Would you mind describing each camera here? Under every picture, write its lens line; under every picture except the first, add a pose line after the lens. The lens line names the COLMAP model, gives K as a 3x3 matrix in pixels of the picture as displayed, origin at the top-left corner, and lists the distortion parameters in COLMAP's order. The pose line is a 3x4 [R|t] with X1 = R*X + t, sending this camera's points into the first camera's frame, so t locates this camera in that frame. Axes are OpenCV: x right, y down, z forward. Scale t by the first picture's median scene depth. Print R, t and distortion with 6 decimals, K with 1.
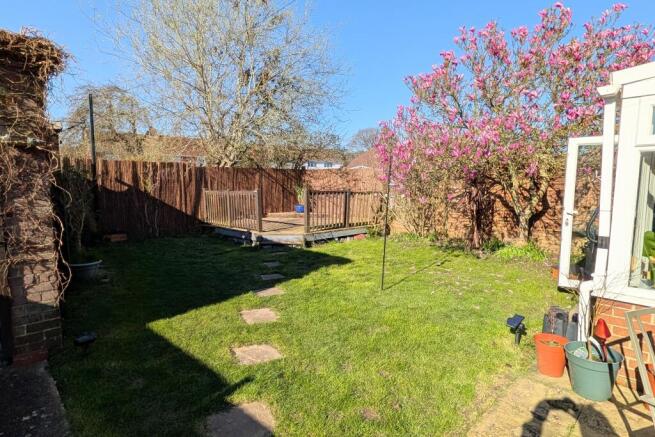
lens RADIAL K [[346.0, 0, 330.3], [0, 346.0, 224.2], [0, 0, 1]] dist [-0.000721, -0.002165]
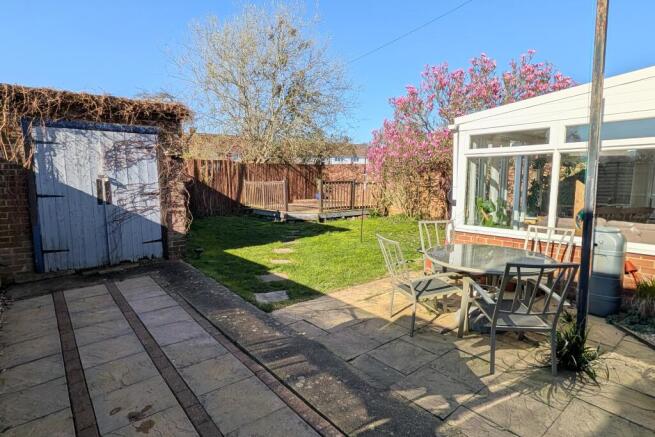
lens RADIAL K [[346.0, 0, 324.5], [0, 346.0, 213.3], [0, 0, 1]] dist [-0.000721, -0.002165]
pose [[0.994941, 0.007941, -0.100147, 0.072706], [-0.009296, 0.999871, -0.013067, 0.042274], [0.100030, 0.013932, 0.994887, -0.300087]]
